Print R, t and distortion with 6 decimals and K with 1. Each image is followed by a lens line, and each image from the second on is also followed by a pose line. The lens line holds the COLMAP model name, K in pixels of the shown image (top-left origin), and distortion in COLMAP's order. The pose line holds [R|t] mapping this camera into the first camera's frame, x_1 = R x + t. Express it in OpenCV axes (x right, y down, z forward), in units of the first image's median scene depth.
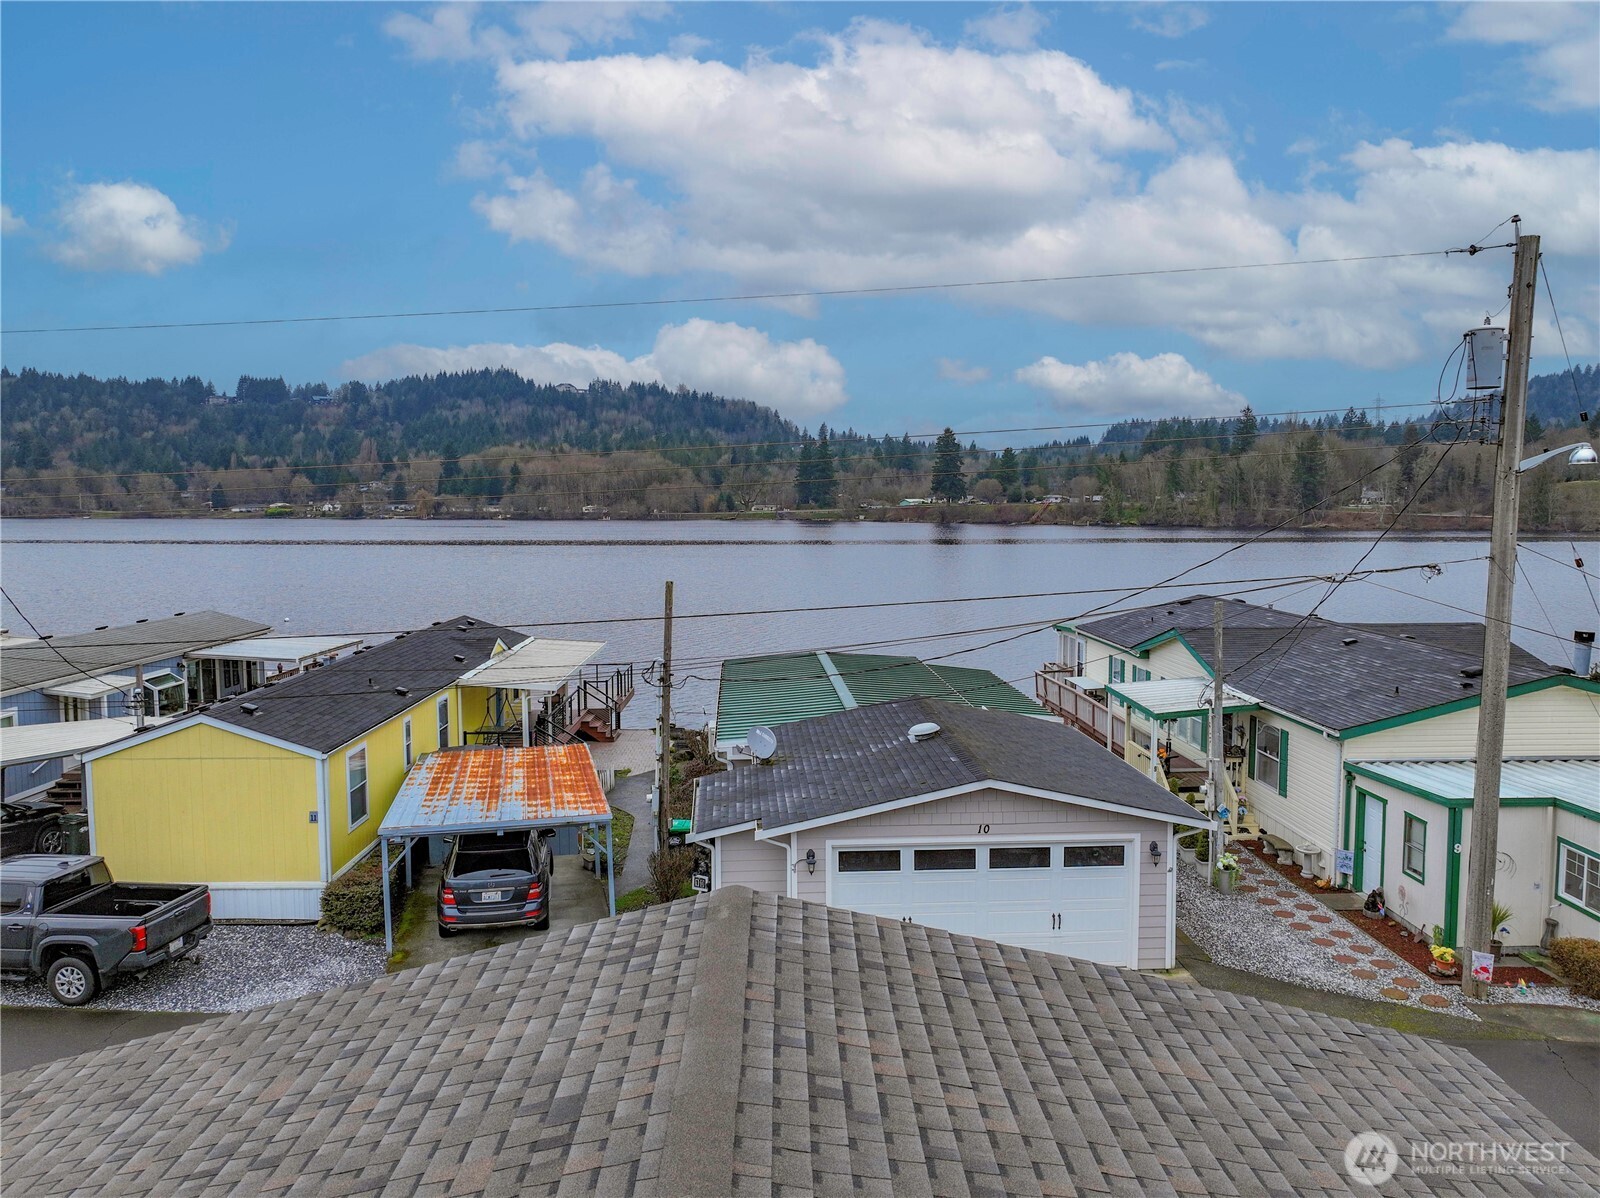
lens RADIAL K [[1167.3, 0, 803.0], [0, 1167.3, 595.2], [0, 0, 1]] dist [-0.002532, 0.021738]
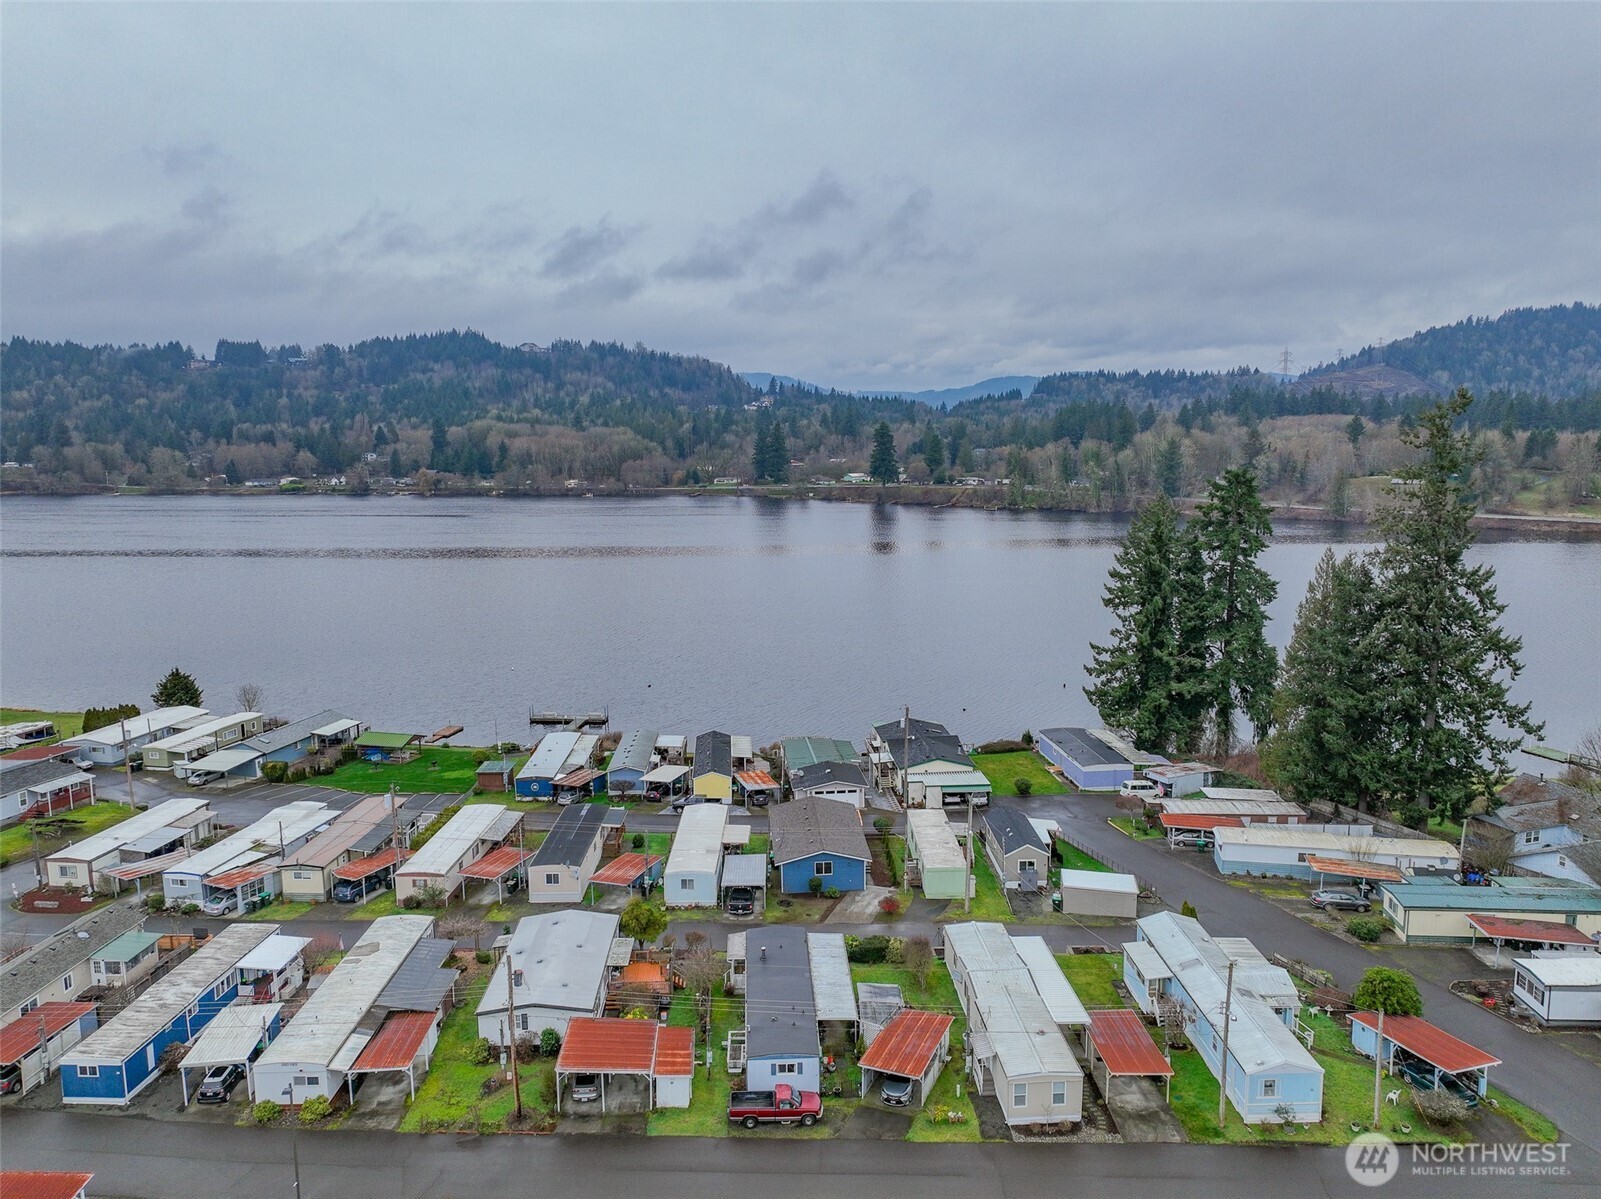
lens RADIAL K [[1168.0, 0, 802.8], [0, 1168.0, 592.1], [0, 0, 1]] dist [-0.002532, 0.021738]
pose [[0.998984, -0.012947, 0.043160, -0.006718], [0.010271, 0.998043, 0.061676, -0.028796], [-0.043874, -0.061170, 0.997163, -0.120864]]
